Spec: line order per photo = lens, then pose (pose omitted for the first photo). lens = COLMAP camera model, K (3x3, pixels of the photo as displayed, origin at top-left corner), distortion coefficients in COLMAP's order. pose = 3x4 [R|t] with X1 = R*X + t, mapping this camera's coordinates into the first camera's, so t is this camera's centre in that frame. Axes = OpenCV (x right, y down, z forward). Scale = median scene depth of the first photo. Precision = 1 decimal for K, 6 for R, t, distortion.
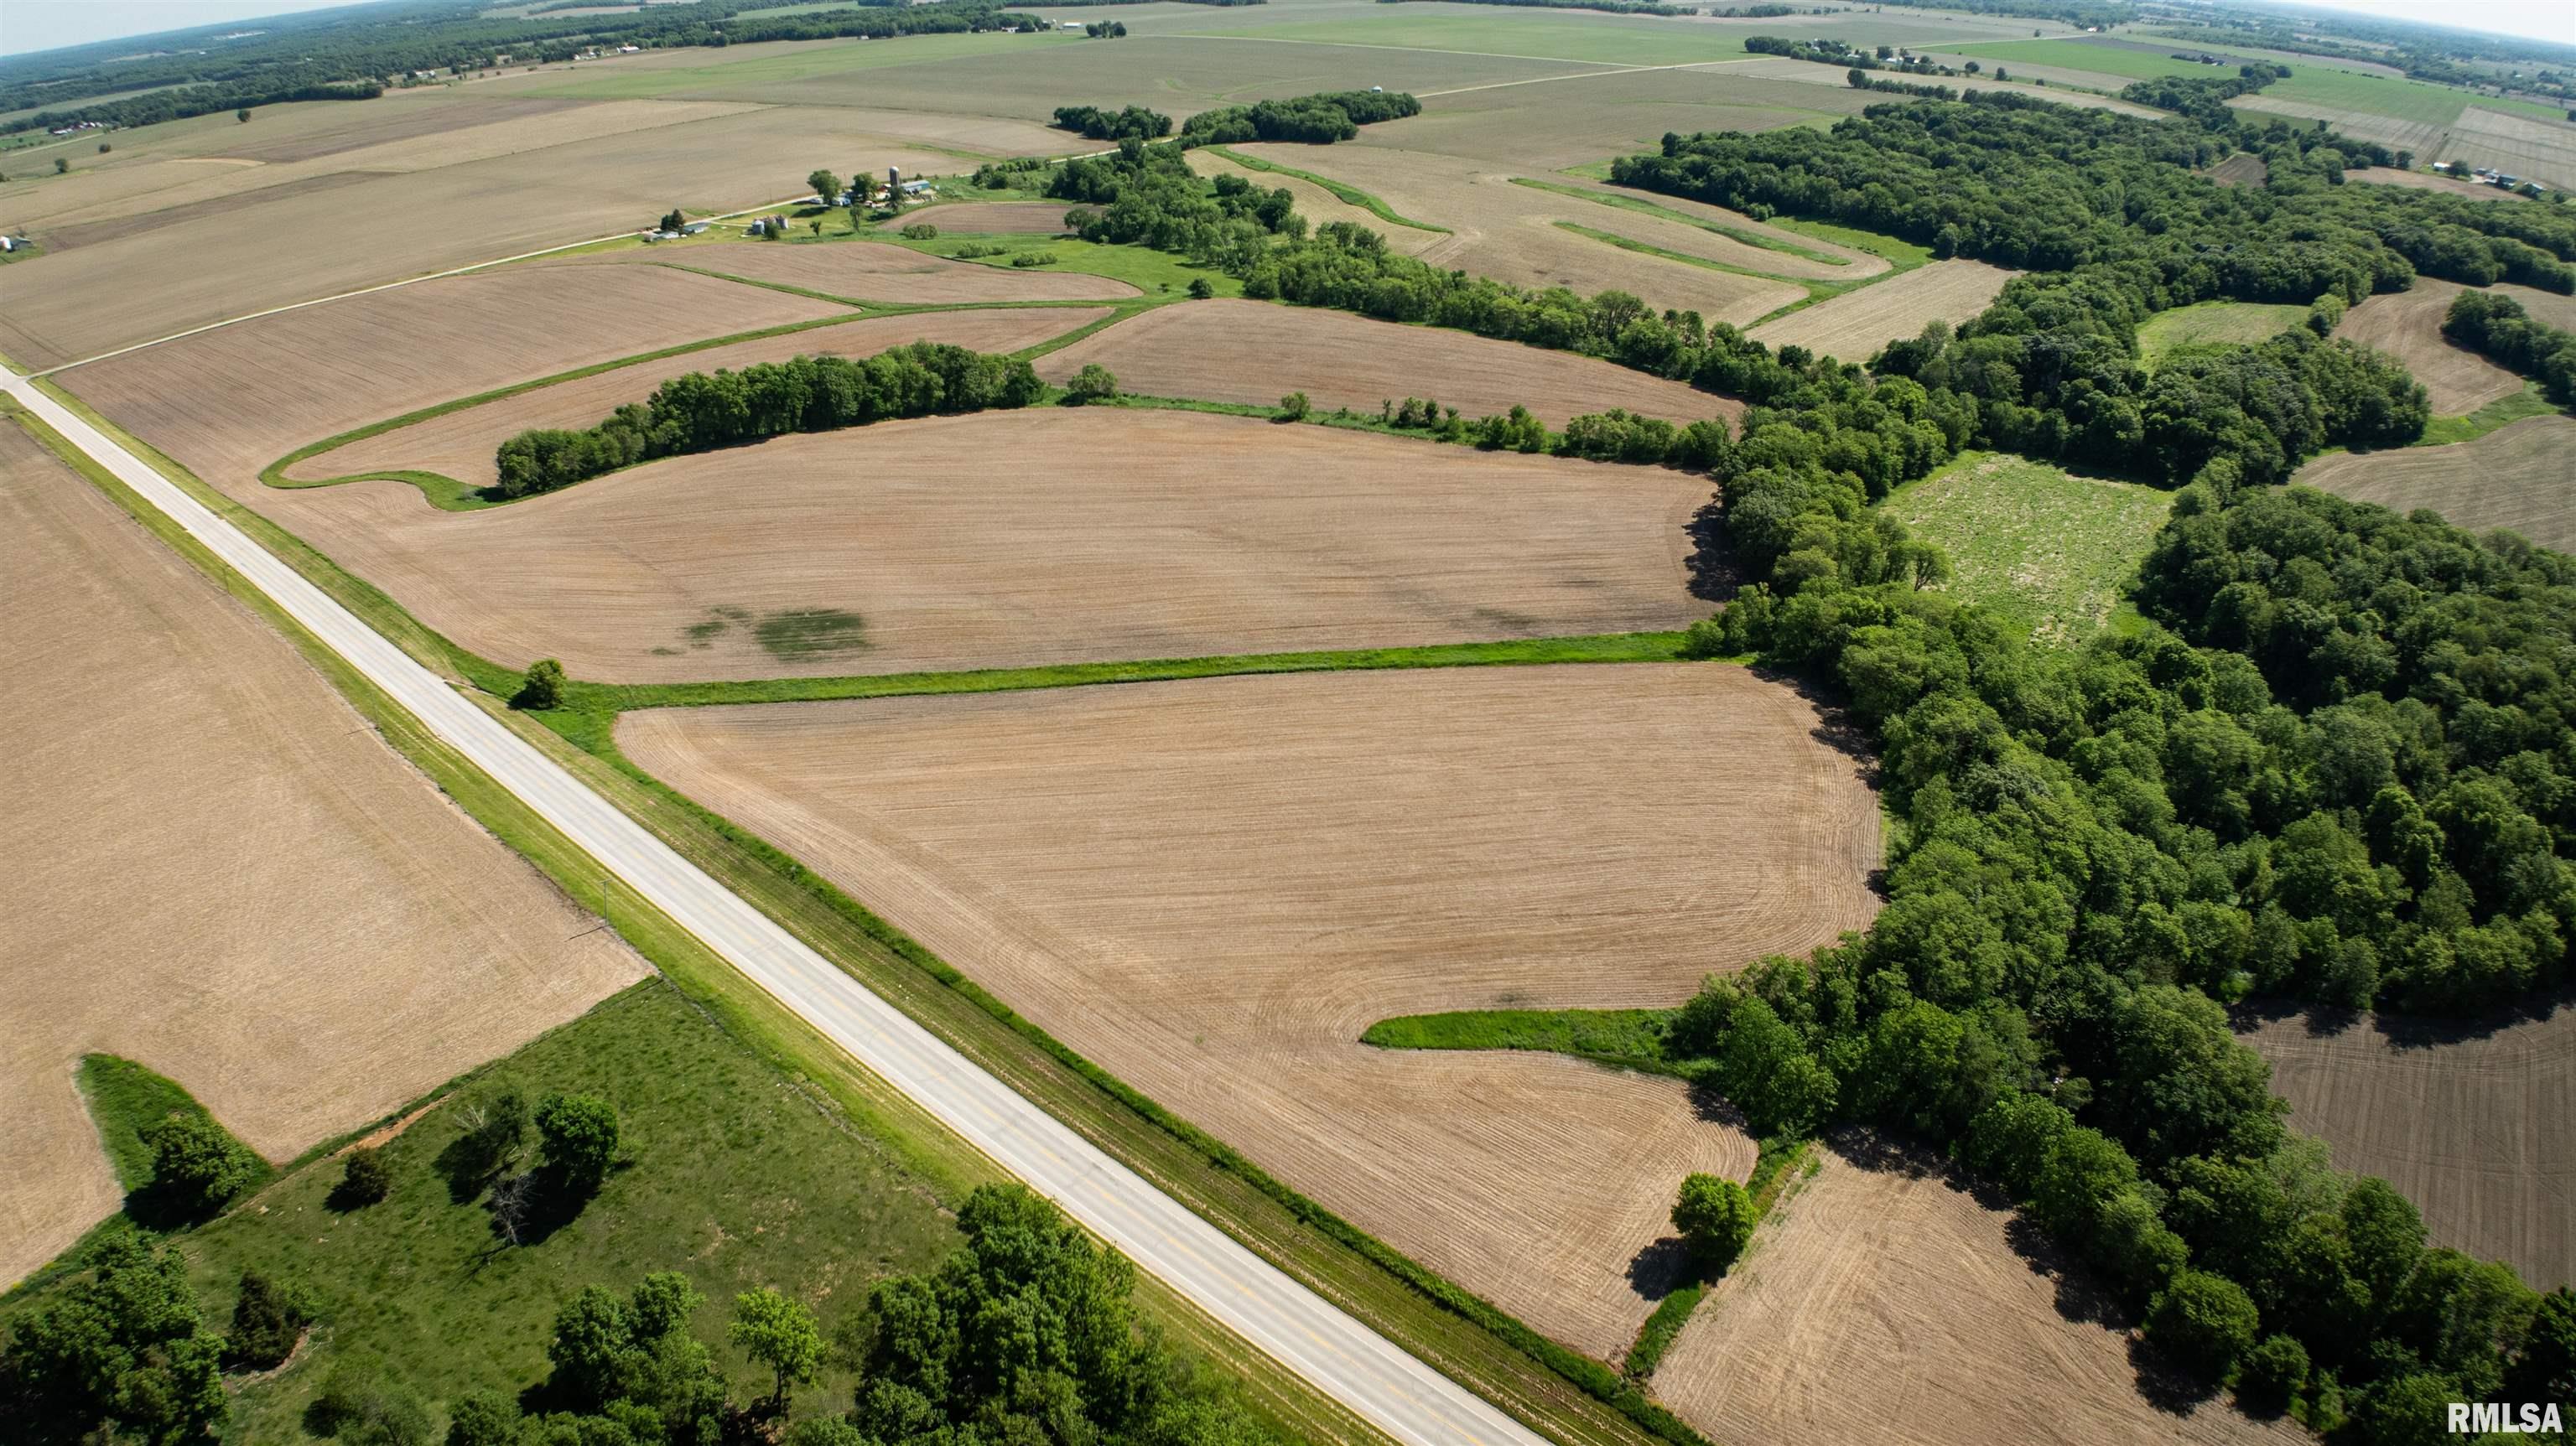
lens RADIAL K [[1587.1, 0, 1292.3], [0, 1587.1, 721.5], [0, 0, 1]] dist [-0.196963, 0.032500]
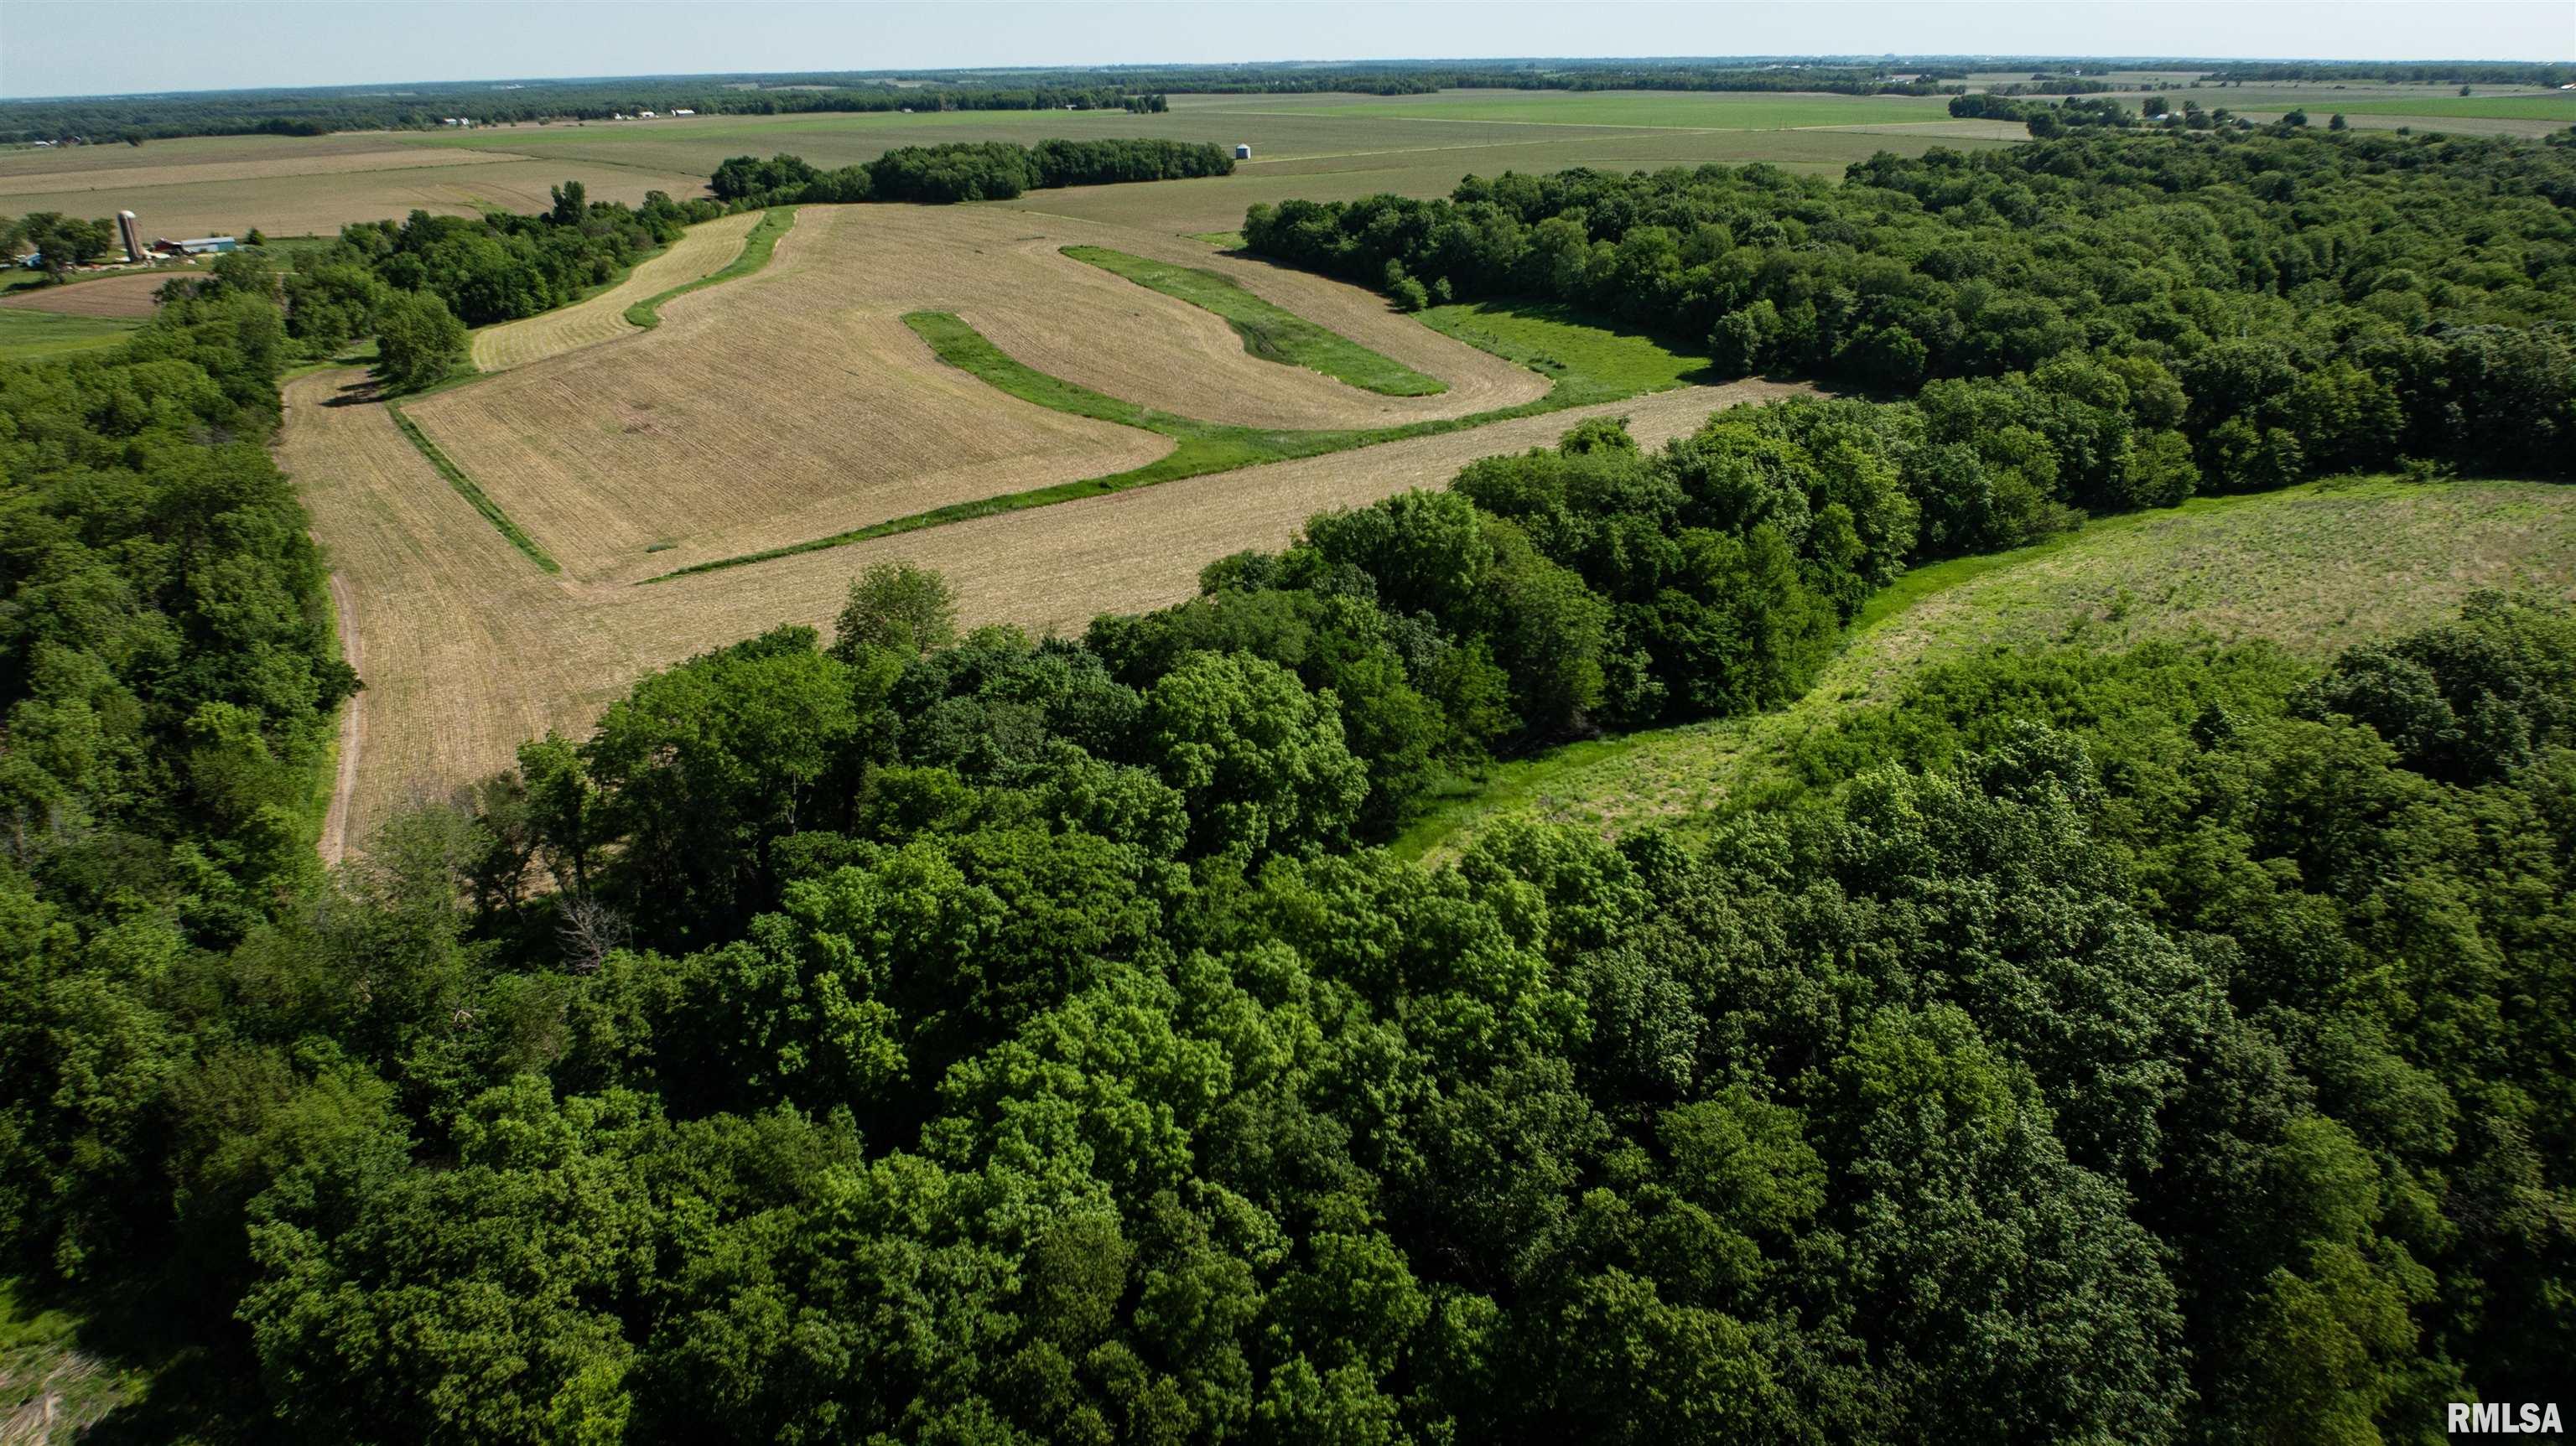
lens RADIAL K [[1590.7, 0, 1292.1], [0, 1590.7, 725.9], [0, 0, 1]] dist [-0.031176, -0.011976]
pose [[0.976478, 0.074362, -0.202386, 0.553989], [-0.090850, 0.993154, -0.073422, -0.216759], [0.195541, 0.090082, 0.976550, 0.711435]]
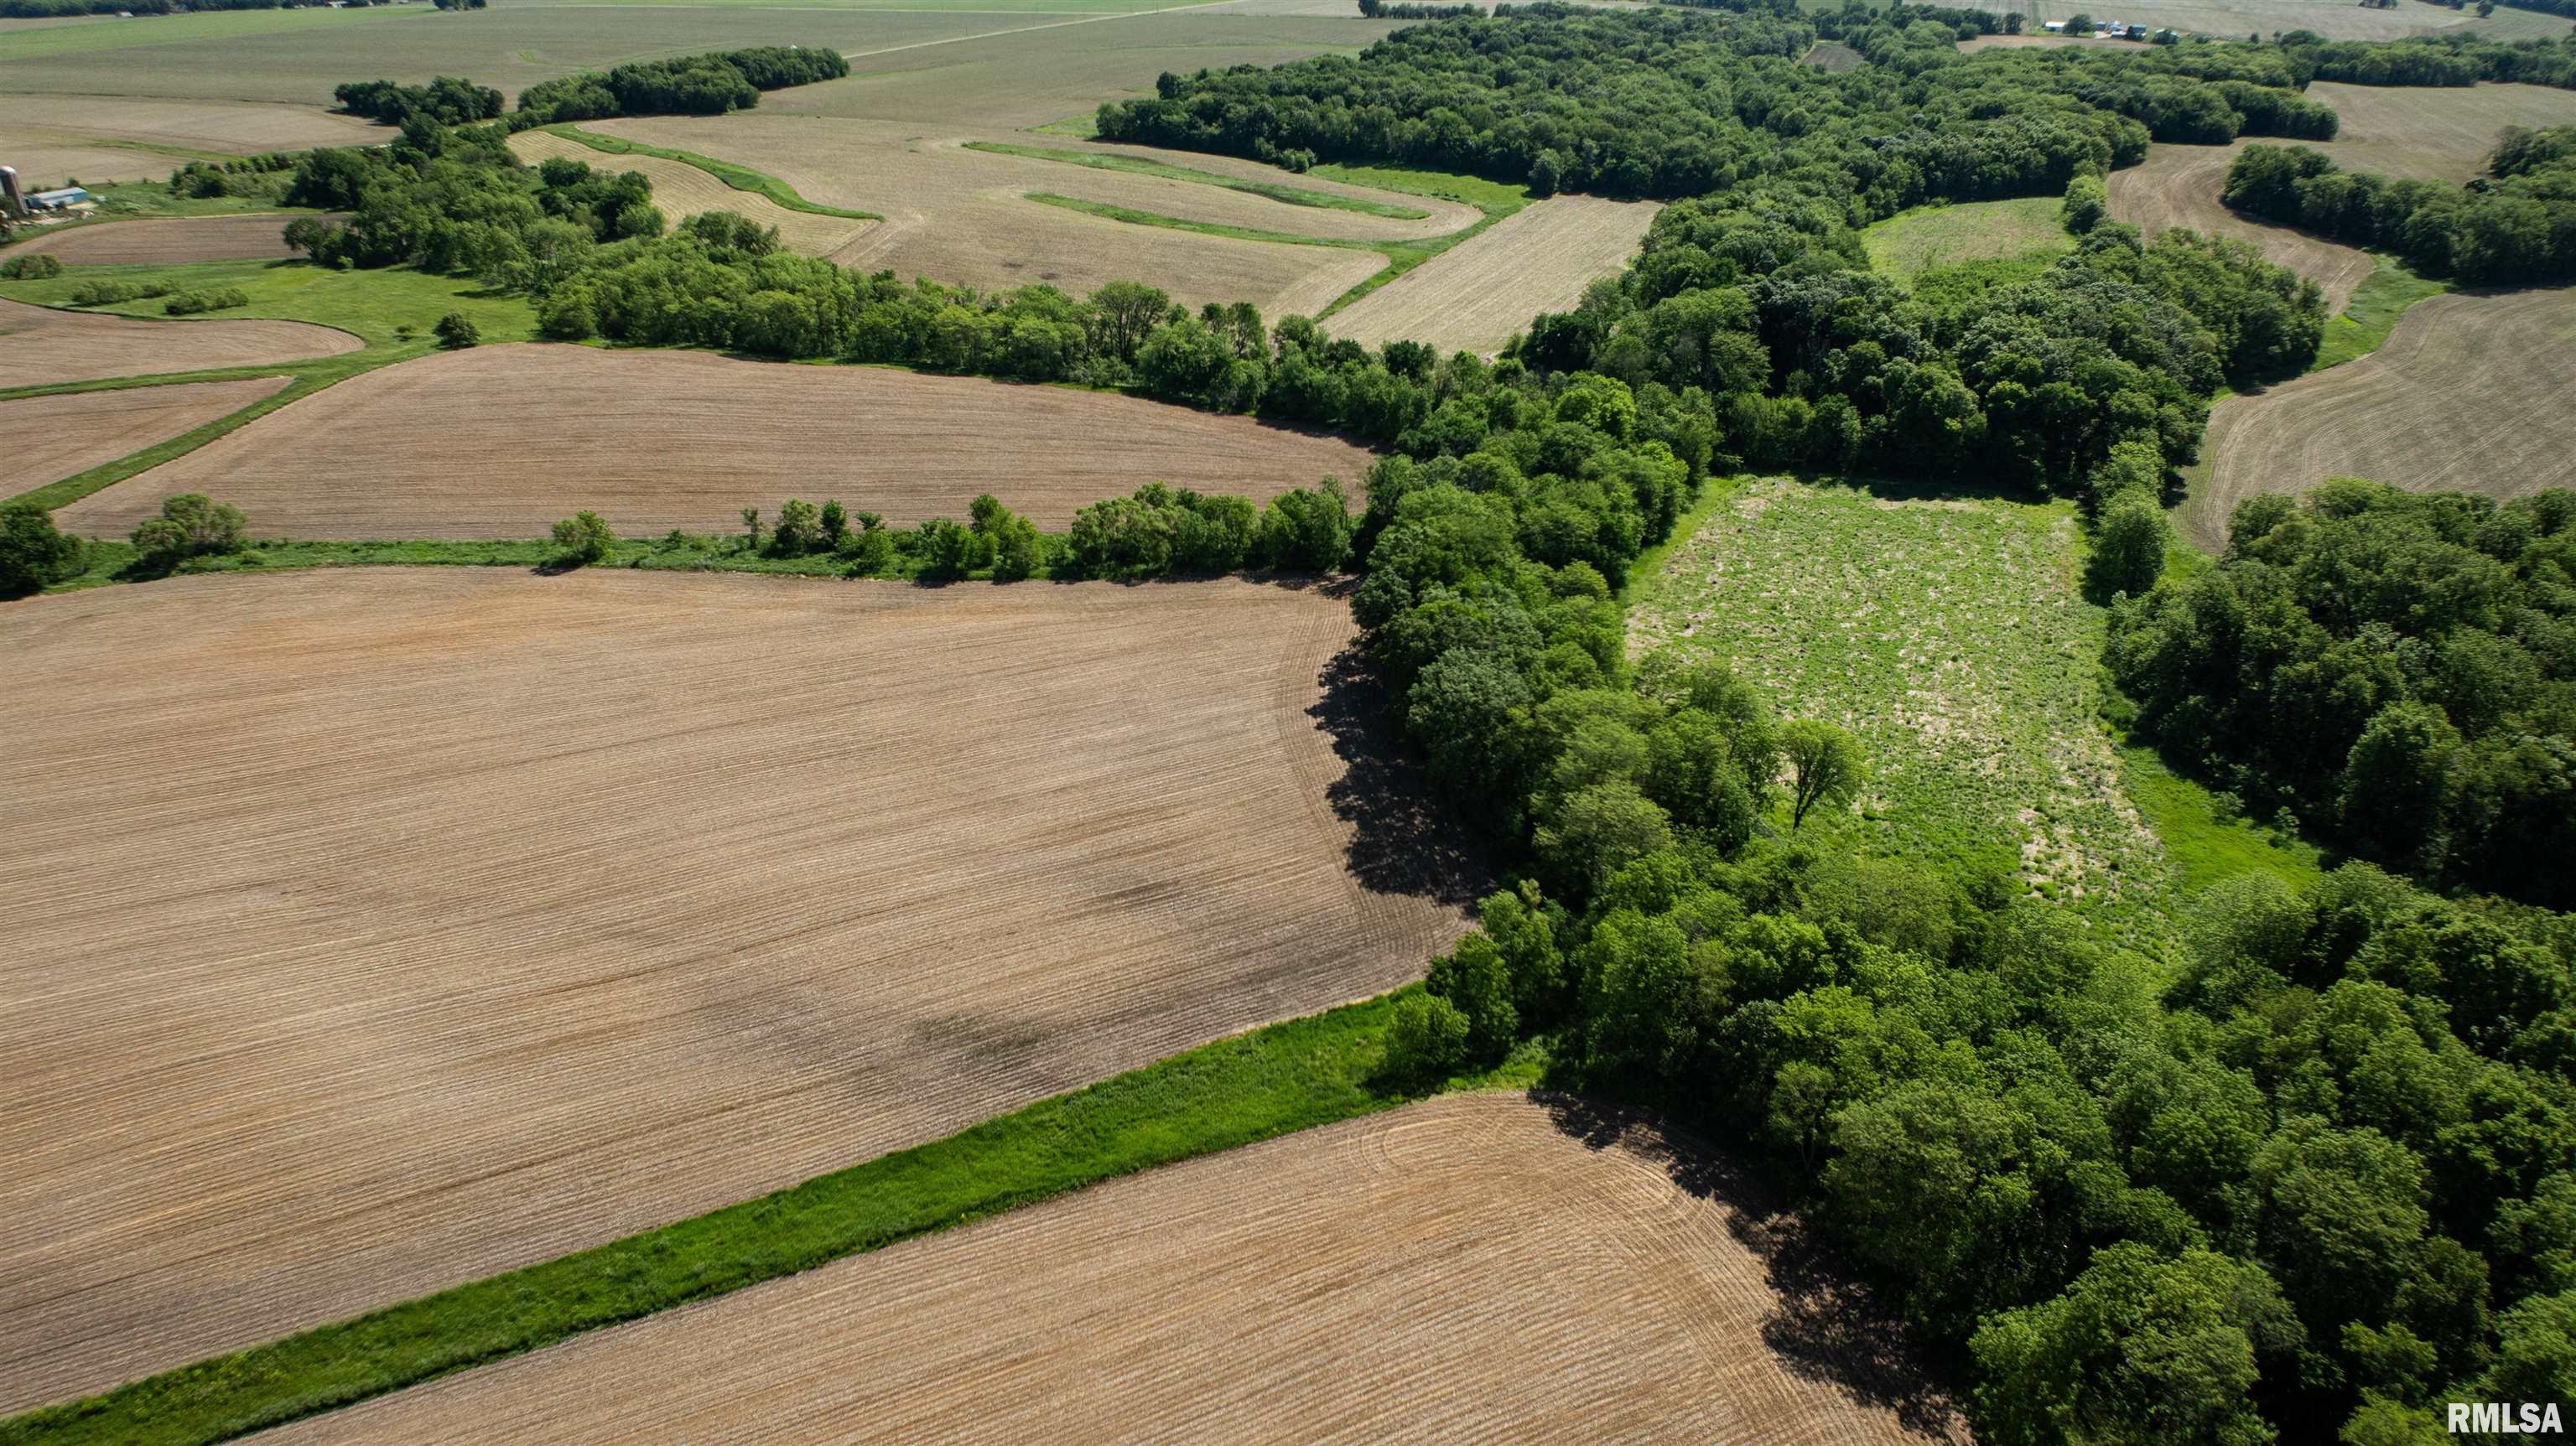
lens RADIAL K [[1588.3, 0, 1278.1], [0, 1588.3, 715.7], [0, 0, 1]] dist [-0.002993, -0.053921]
pose [[0.954687, -0.137068, 0.264168, 0.070196], [0.139889, 0.990133, 0.008198, -0.094982], [-0.262685, 0.029127, 0.964442, 0.349260]]
